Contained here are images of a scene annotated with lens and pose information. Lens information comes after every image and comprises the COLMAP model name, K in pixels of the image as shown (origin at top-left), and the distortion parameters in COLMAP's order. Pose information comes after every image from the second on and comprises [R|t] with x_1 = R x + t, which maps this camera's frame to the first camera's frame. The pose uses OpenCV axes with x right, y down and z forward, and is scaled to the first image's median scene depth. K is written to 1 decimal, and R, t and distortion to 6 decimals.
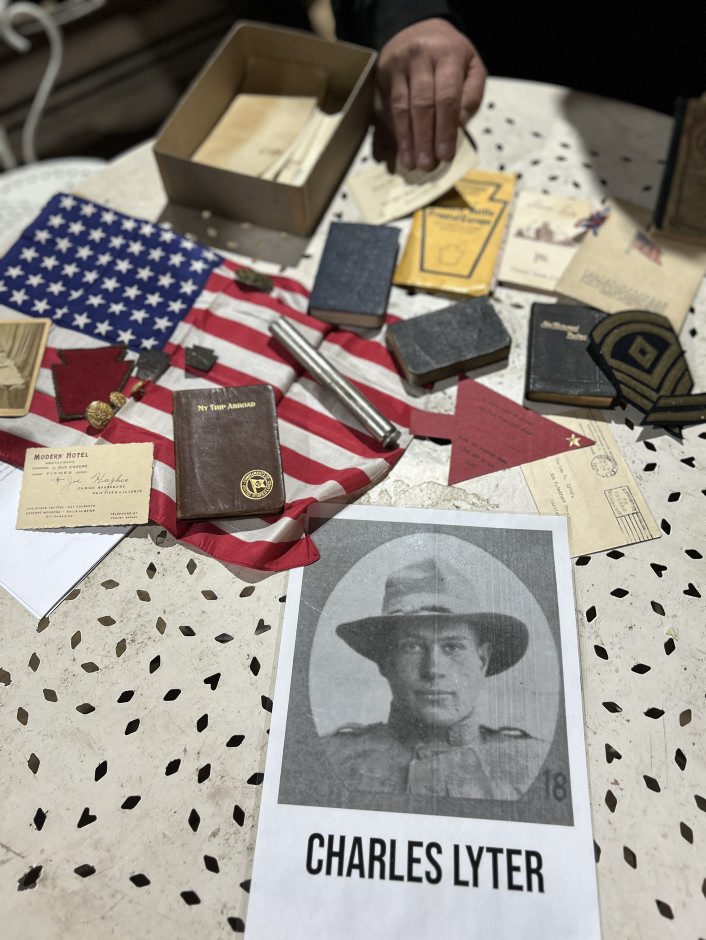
lens RADIAL K [[715.6, 0, 346.7], [0, 715.6, 472.1], [0, 0, 1]] dist [0.023600, -0.029389]
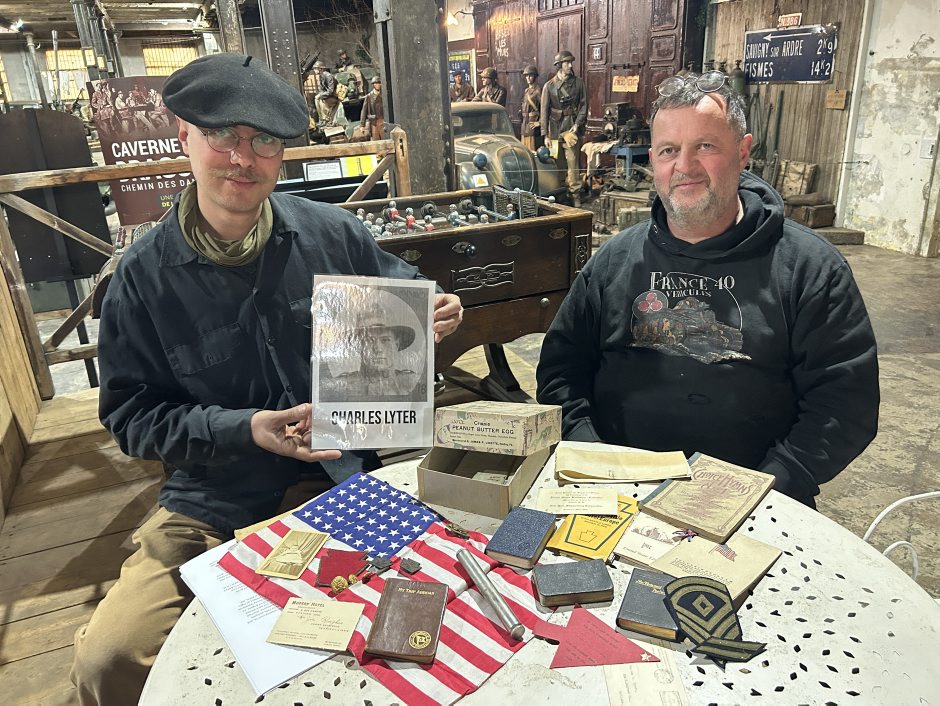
lens RADIAL K [[715.6, 0, 470.7], [0, 715.6, 353.2], [0, 0, 1]] dist [0.023600, -0.029389]
pose [[0.966433, 0.081699, -0.243581, 0.272270], [-0.217787, 0.763464, -0.608022, 0.418322], [0.136291, 0.640662, 0.755630, -0.471355]]
